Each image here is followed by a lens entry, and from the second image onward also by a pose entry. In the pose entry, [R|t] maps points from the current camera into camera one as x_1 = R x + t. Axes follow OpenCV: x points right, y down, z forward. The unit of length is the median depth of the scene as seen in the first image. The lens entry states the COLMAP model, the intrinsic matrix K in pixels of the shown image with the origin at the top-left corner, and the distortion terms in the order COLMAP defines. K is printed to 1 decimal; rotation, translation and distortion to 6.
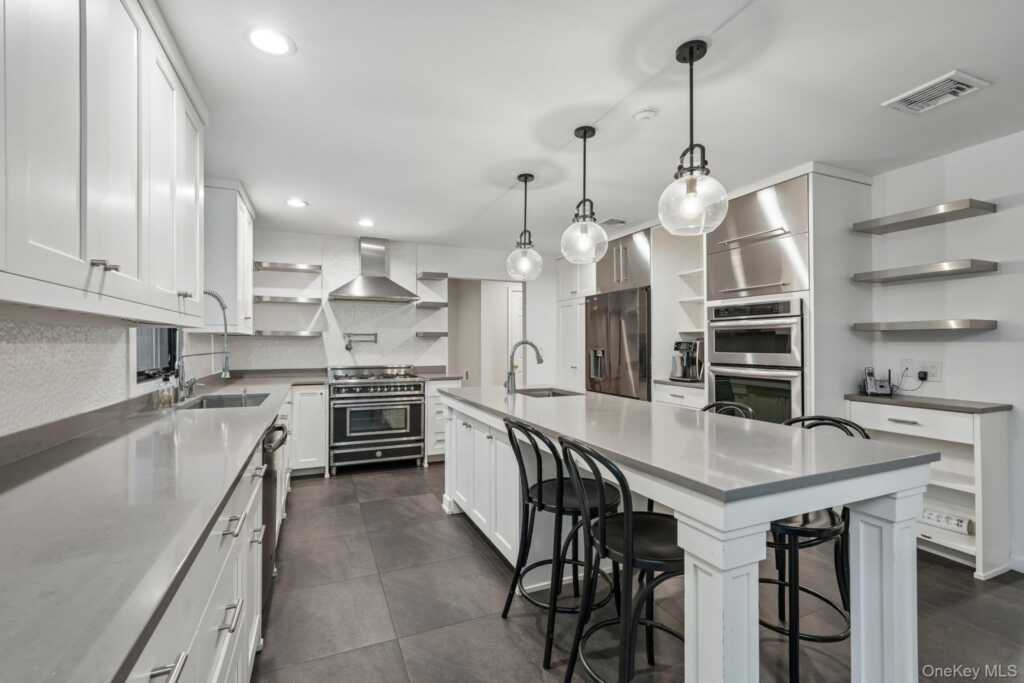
lens RADIAL K [[459.2, 0, 512.0], [0, 459.2, 341.5], [0, 0, 1]] dist [-0.000026, 0.000076]
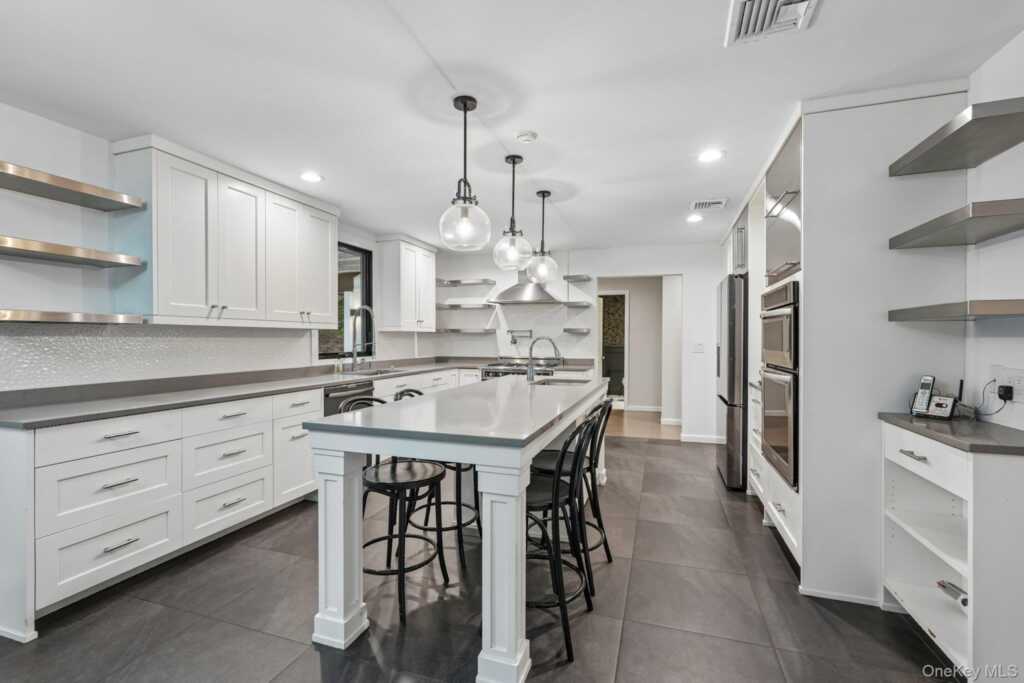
lens RADIAL K [[460.9, 0, 512.0], [0, 460.9, 341.5], [0, 0, 1]] dist [-0.042072, -0.000036]
pose [[0.744421, 0.006794, -0.667676, 0.764938], [0.001935, 0.999922, 0.012332, -0.003609], [0.667708, -0.010472, 0.744350, 0.106043]]
